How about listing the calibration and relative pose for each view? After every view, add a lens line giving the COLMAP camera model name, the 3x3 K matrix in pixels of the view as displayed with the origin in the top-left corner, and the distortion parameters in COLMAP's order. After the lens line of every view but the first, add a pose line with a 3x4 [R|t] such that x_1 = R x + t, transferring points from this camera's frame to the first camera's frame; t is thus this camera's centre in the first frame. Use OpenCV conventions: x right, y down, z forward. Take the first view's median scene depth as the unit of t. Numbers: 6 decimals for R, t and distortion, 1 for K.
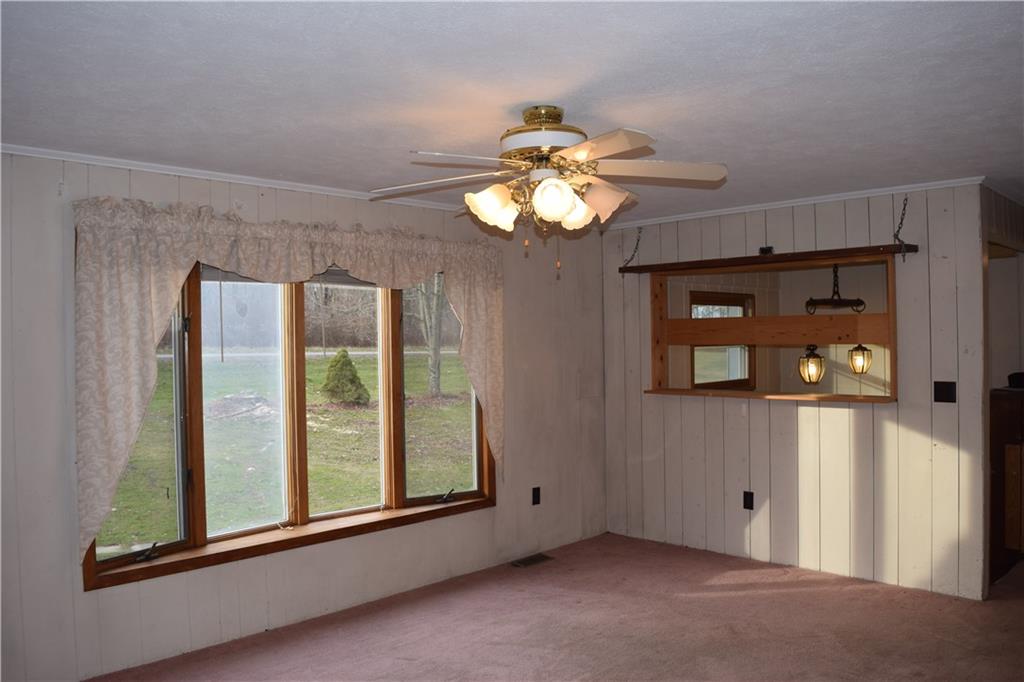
lens RADIAL K [[799.6, 0, 511.7], [0, 799.6, 338.6], [0, 0, 1]] dist [-0.099913, 0.026089]
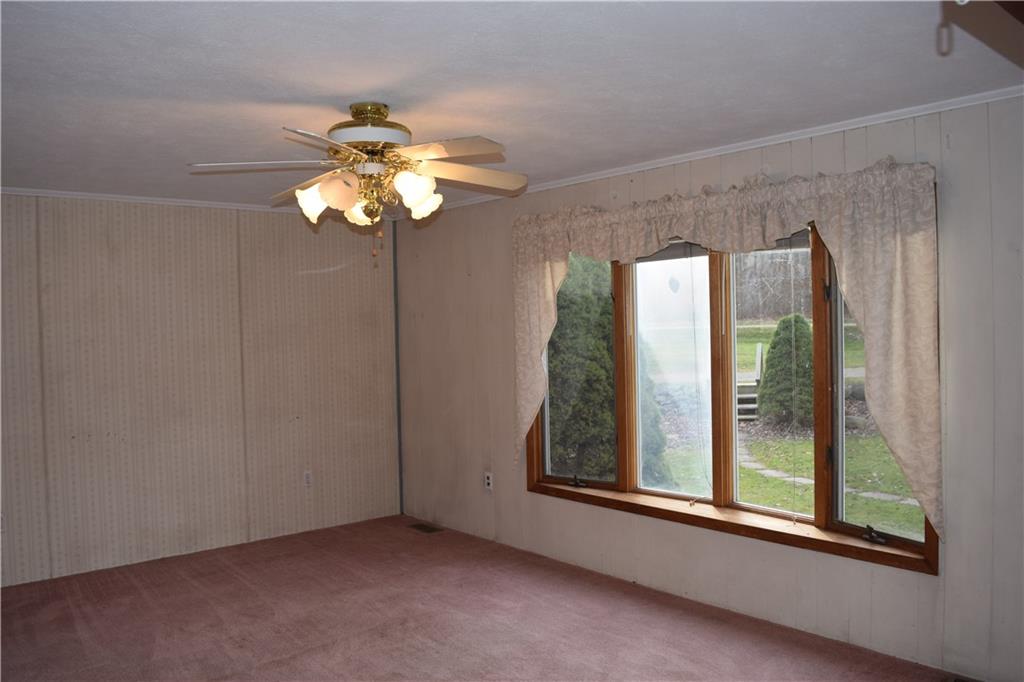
lens RADIAL K [[799.6, 0, 512.0], [0, 799.6, 340.8], [0, 0, 1]] dist [-0.099913, 0.026089]
pose [[-0.087588, 0.019088, -0.995974, 0.706270], [0.005222, 0.999811, 0.018702, 0.013884], [0.996143, -0.003563, -0.087671, 0.828834]]
